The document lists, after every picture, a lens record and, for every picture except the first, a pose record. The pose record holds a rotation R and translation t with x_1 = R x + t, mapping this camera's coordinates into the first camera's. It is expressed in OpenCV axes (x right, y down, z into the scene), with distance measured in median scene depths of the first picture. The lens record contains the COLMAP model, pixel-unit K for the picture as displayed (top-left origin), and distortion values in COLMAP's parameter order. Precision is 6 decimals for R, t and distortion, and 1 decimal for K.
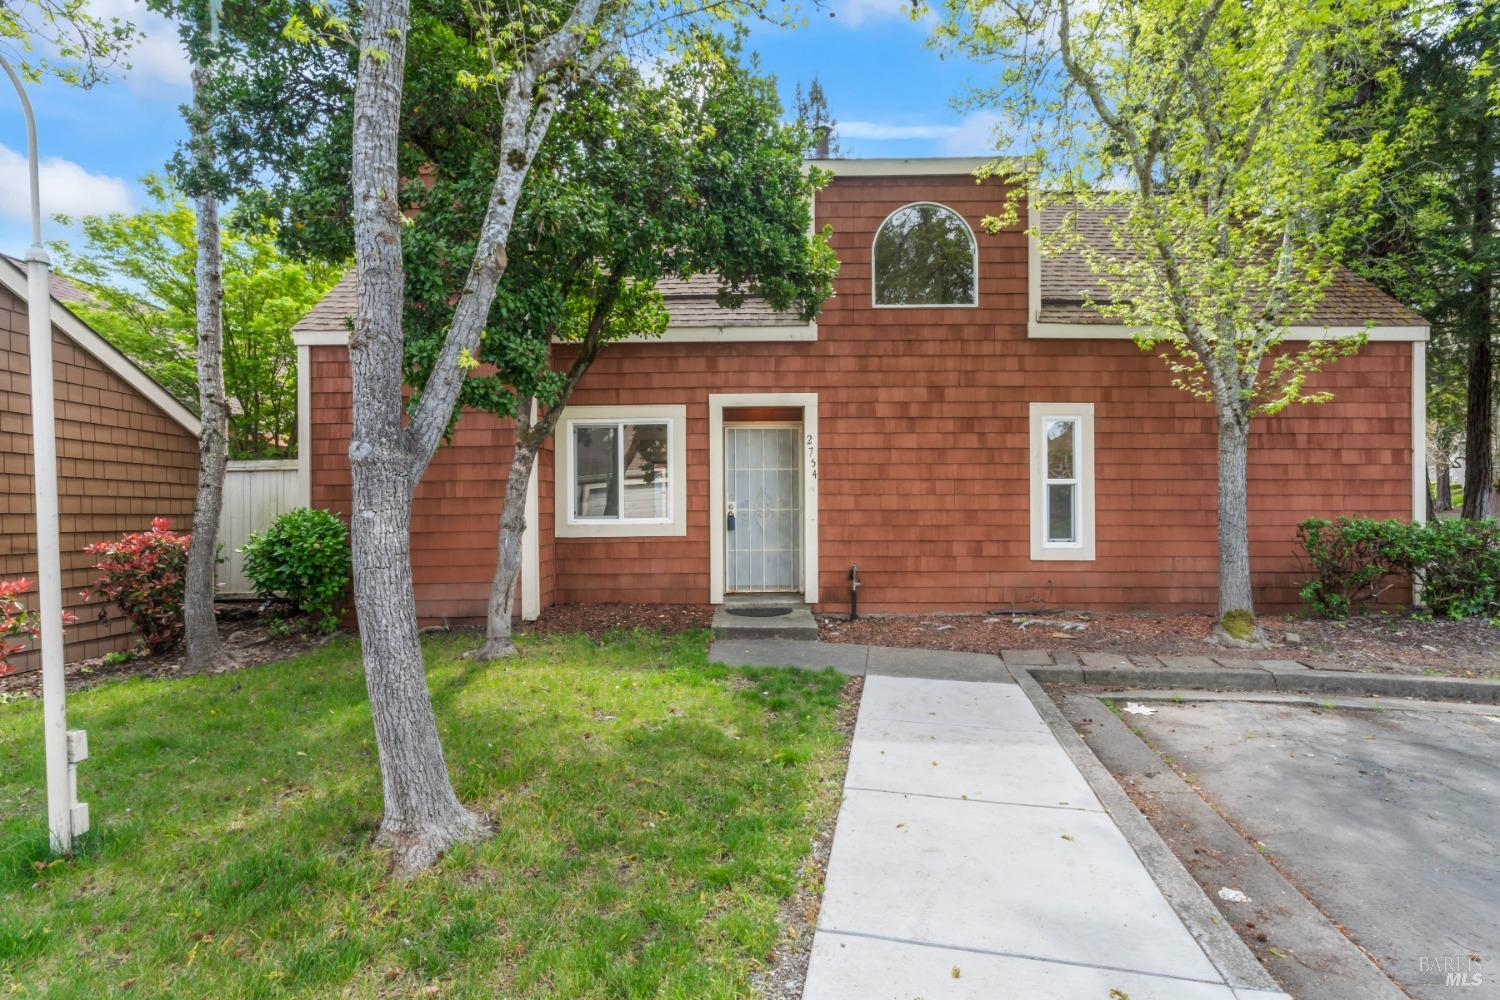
lens RADIAL K [[695.9, 0, 749.0], [0, 695.9, 510.2], [0, 0, 1]] dist [-0.003390, -0.000323]
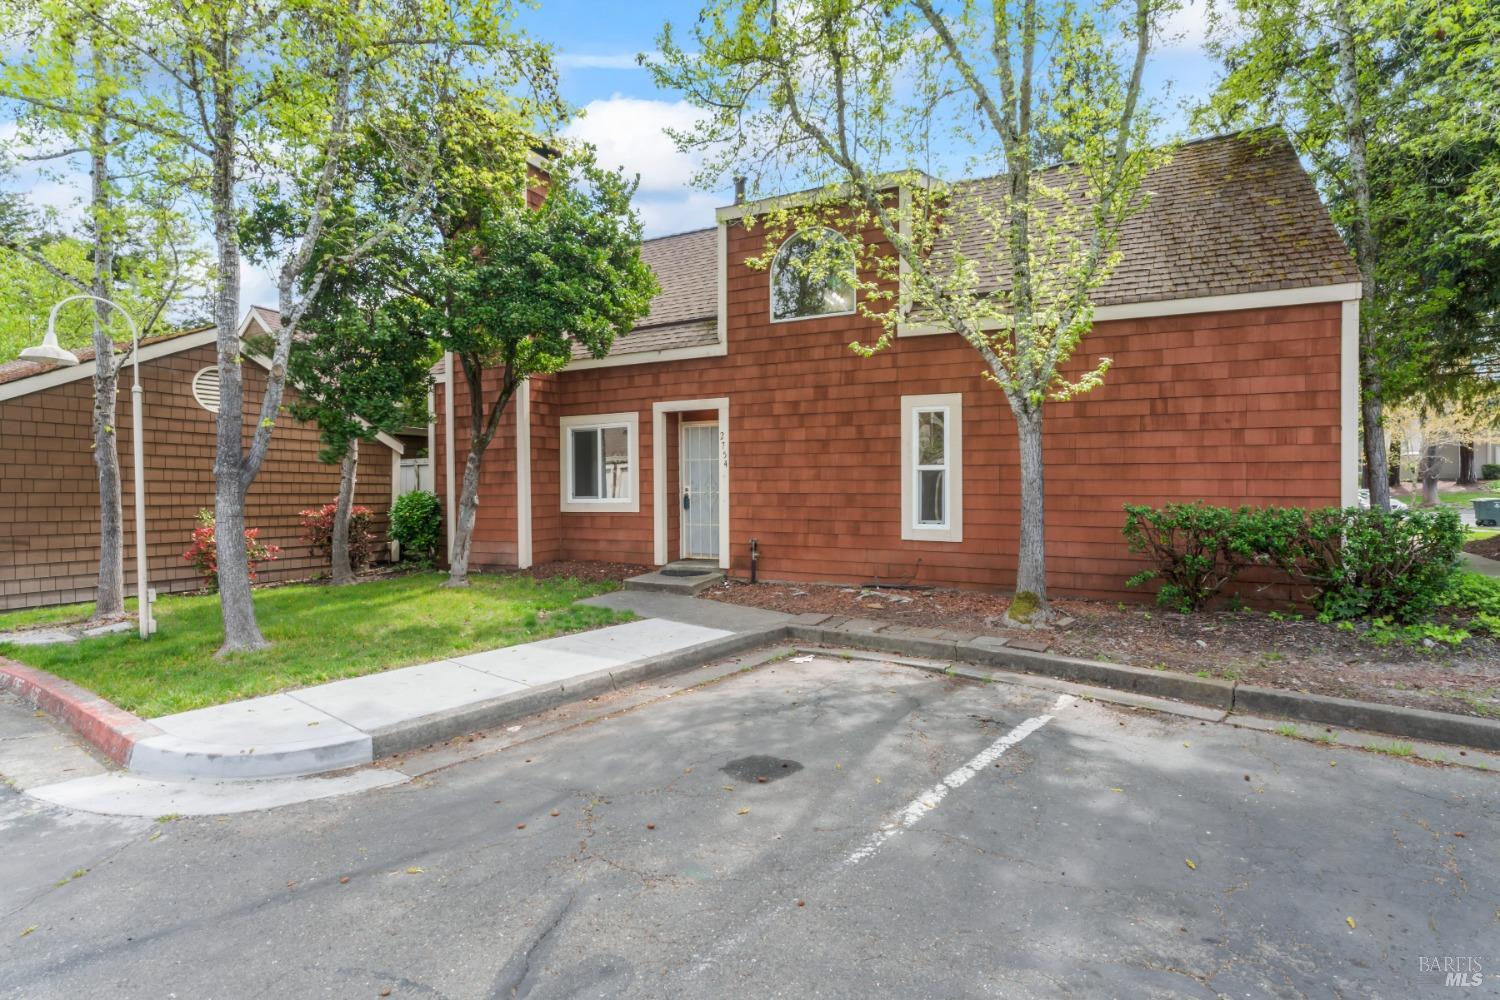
lens RADIAL K [[695.9, 0, 750.4], [0, 695.9, 494.8], [0, 0, 1]] dist [-0.003390, -0.000323]
pose [[0.906967, 0.005994, -0.421158, 0.650702], [-0.001678, 0.999942, 0.010618, -0.010294], [0.421198, -0.008923, 0.906925, -0.095655]]
